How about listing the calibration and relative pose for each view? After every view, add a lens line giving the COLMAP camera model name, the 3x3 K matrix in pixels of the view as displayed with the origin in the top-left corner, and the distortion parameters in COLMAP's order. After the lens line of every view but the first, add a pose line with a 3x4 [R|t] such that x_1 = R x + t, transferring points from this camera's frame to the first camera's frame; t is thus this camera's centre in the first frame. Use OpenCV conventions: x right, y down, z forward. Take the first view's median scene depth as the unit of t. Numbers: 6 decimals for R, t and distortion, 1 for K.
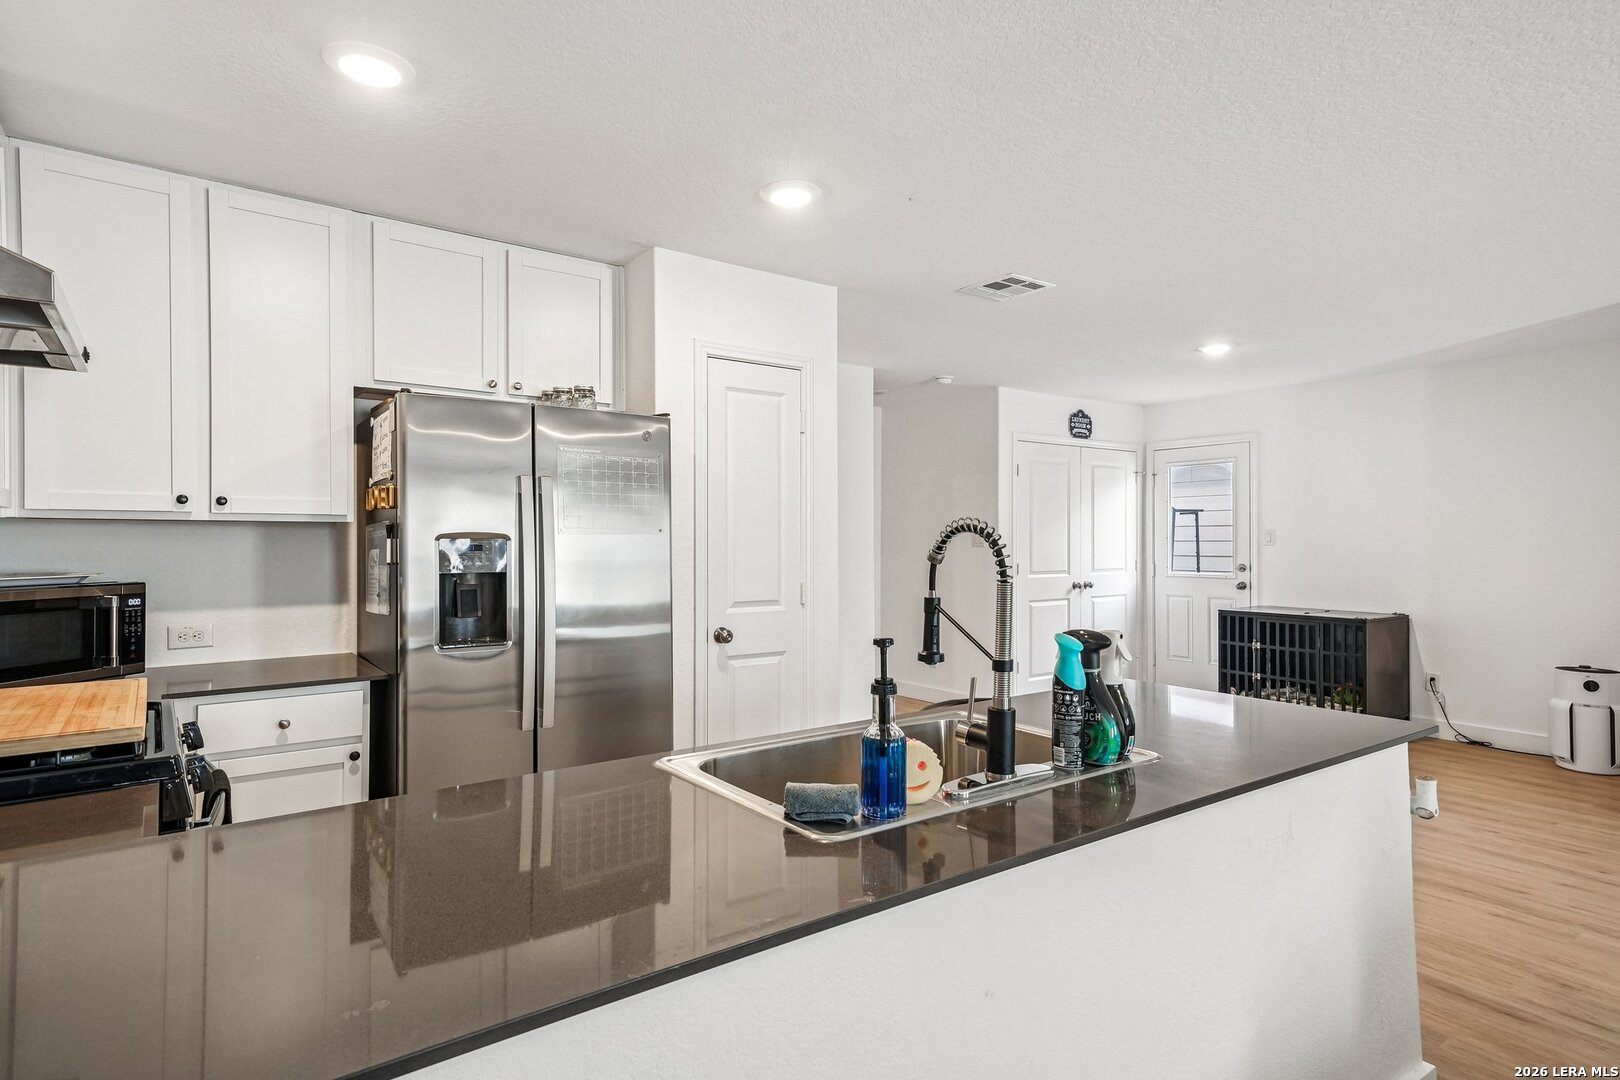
lens RADIAL K [[862.1, 0, 814.4], [0, 862.1, 533.0], [0, 0, 1]] dist [-0.000083, 0.000396]
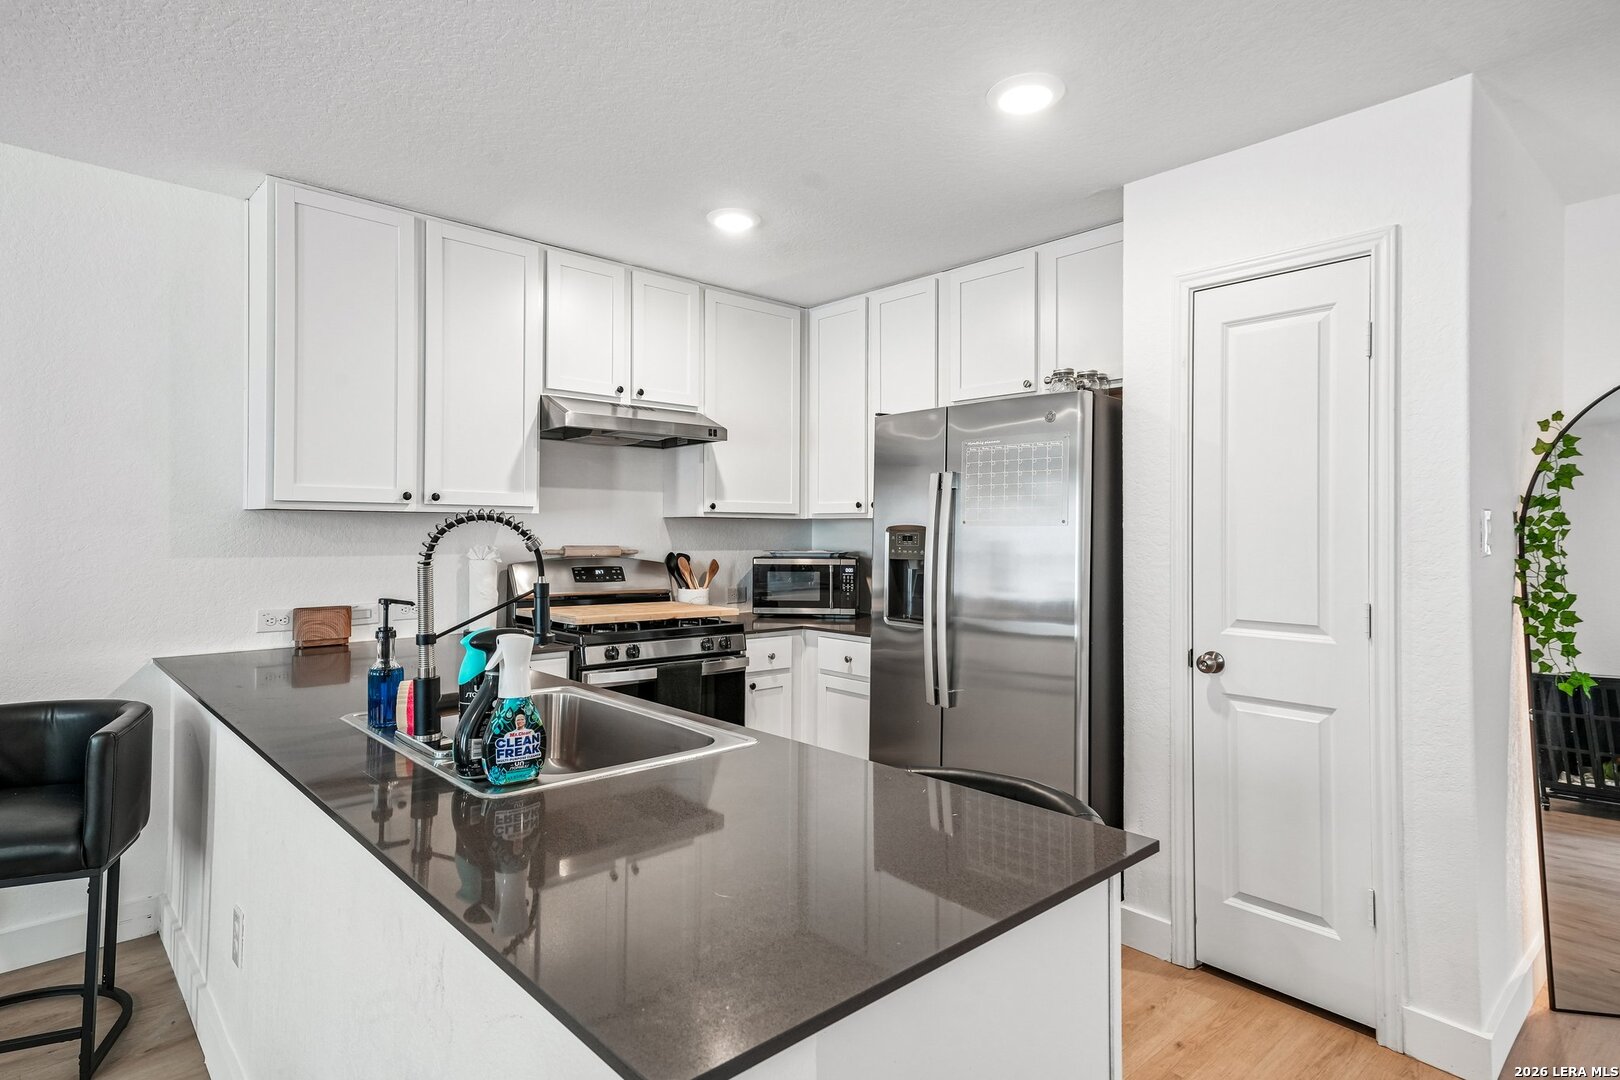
lens RADIAL K [[862.1, 0, 813.4], [0, 862.1, 537.8], [0, 0, 1]] dist [-0.000083, 0.000396]
pose [[0.092940, 0.013342, -0.995582, 0.684482], [0.001415, 0.999907, 0.013532, 0.001511], [0.995671, -0.002667, 0.092913, 0.677191]]
